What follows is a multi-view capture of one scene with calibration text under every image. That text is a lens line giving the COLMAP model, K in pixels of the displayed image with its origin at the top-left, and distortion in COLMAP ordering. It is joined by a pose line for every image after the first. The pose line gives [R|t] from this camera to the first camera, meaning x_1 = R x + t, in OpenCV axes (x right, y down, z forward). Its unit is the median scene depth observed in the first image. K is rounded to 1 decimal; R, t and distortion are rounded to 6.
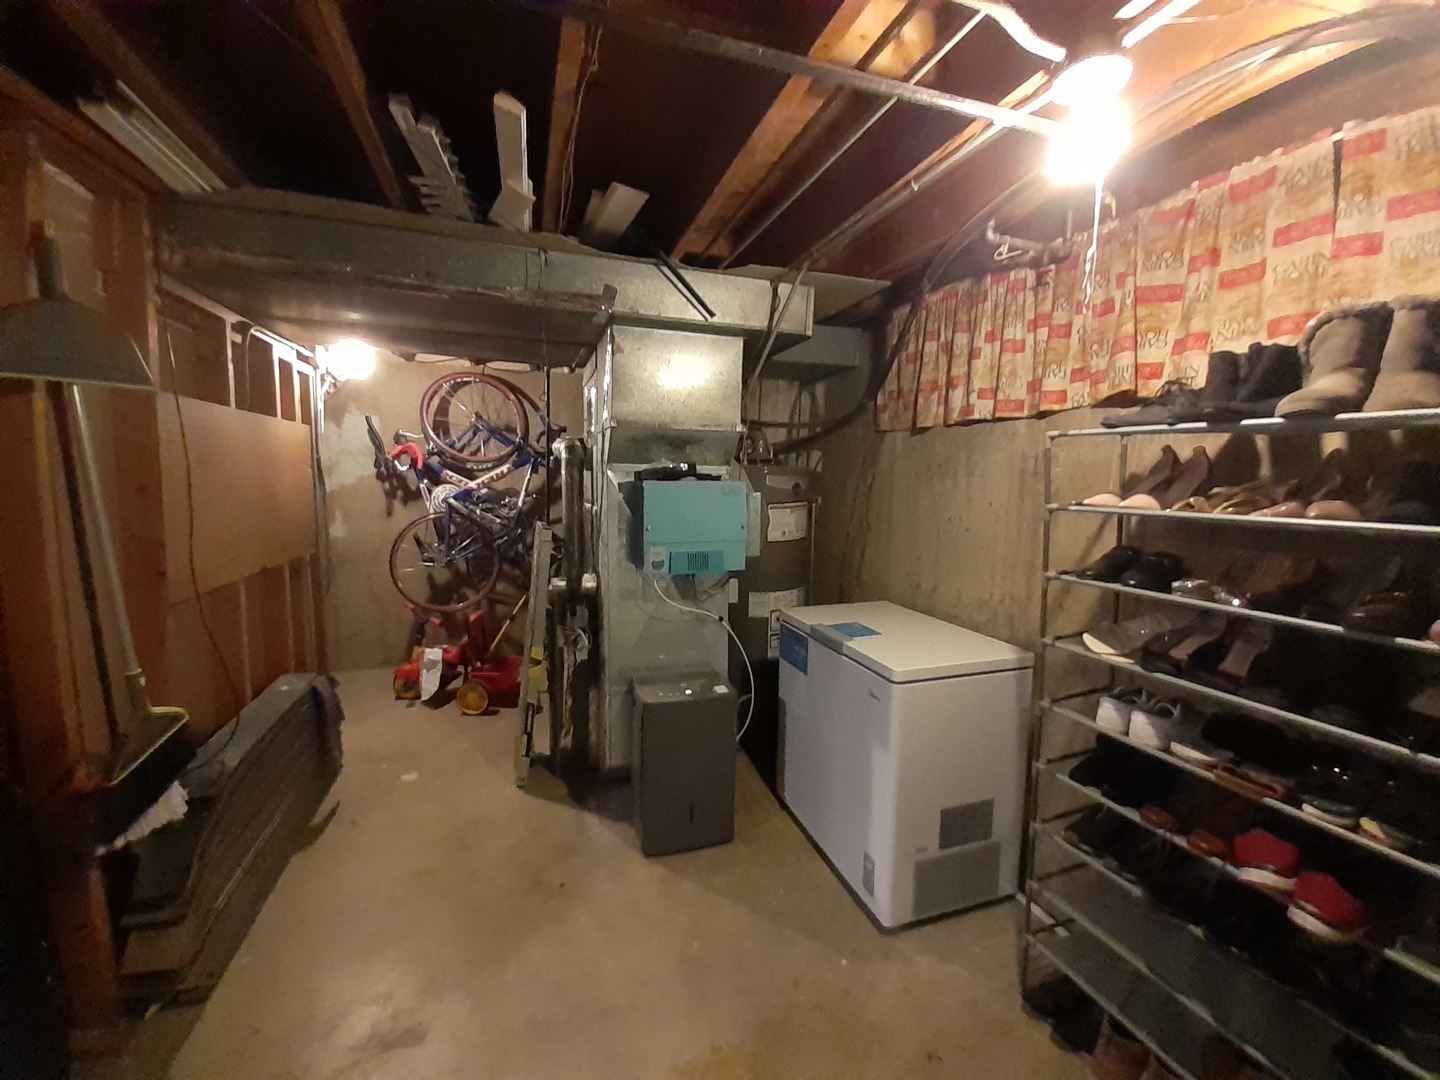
lens RADIAL K [[565.0, 0, 720.0], [0, 565.0, 540.0], [0, 0, 1]] dist [0.054414, -0.029849]
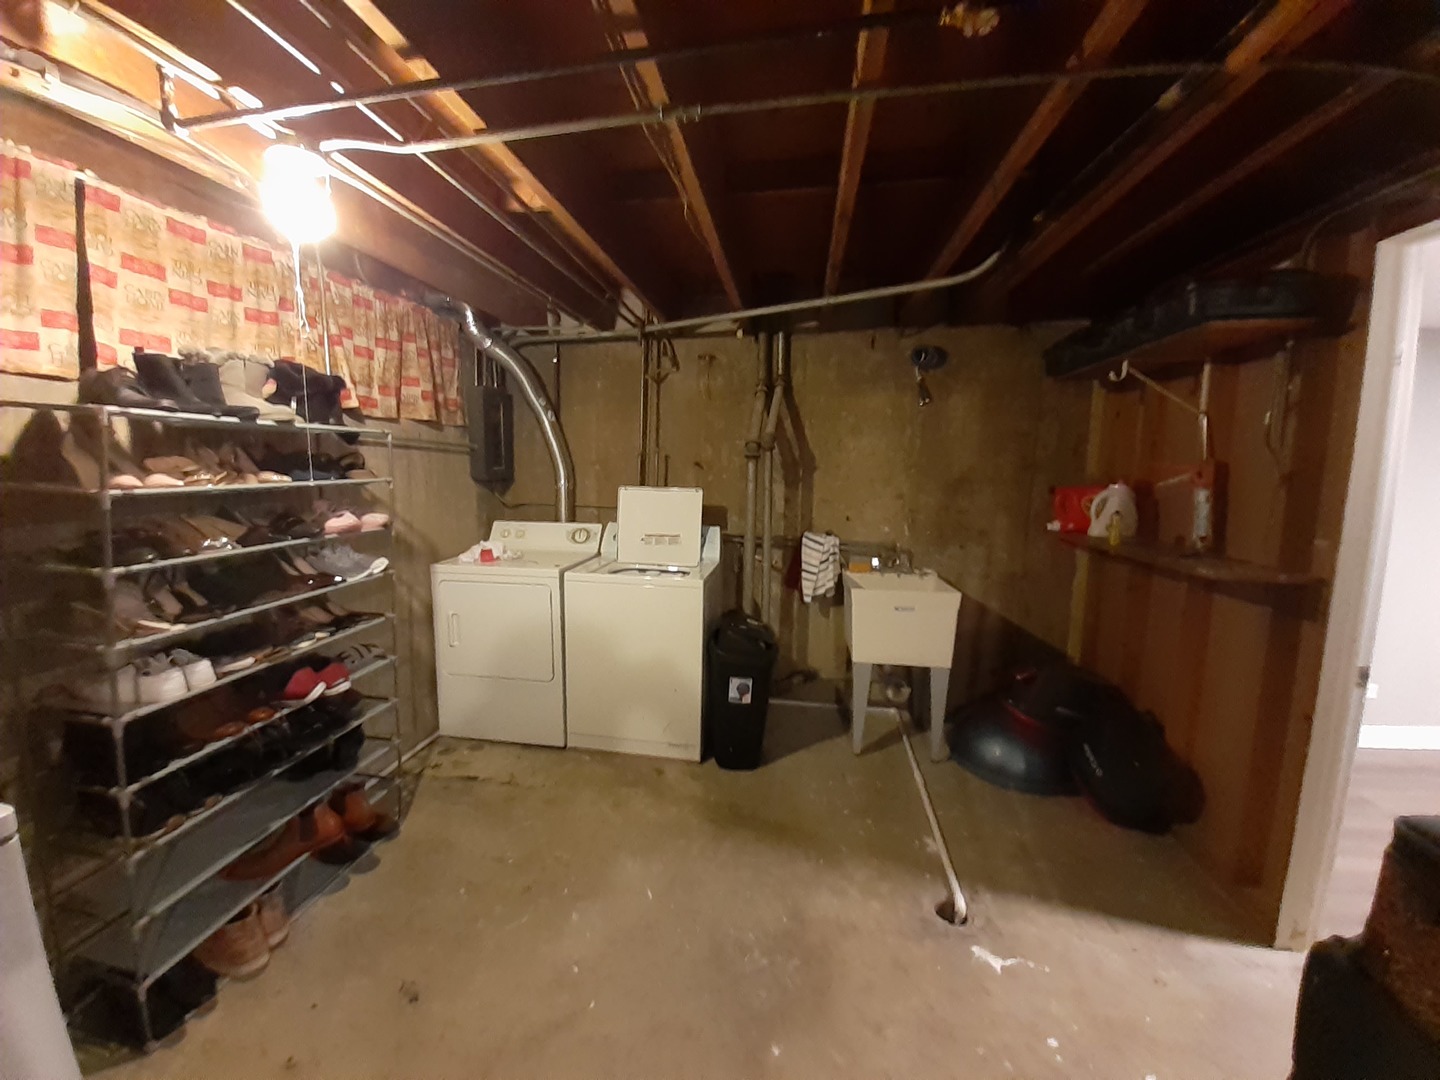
lens RADIAL K [[565.0, 0, 720.0], [0, 565.0, 540.0], [0, 0, 1]] dist [0.054414, -0.029849]
pose [[-0.868763, -0.091205, 0.486756, -0.781898], [0.030934, 0.970981, 0.237148, -0.194877], [-0.494260, 0.221083, -0.840731, 1.523388]]
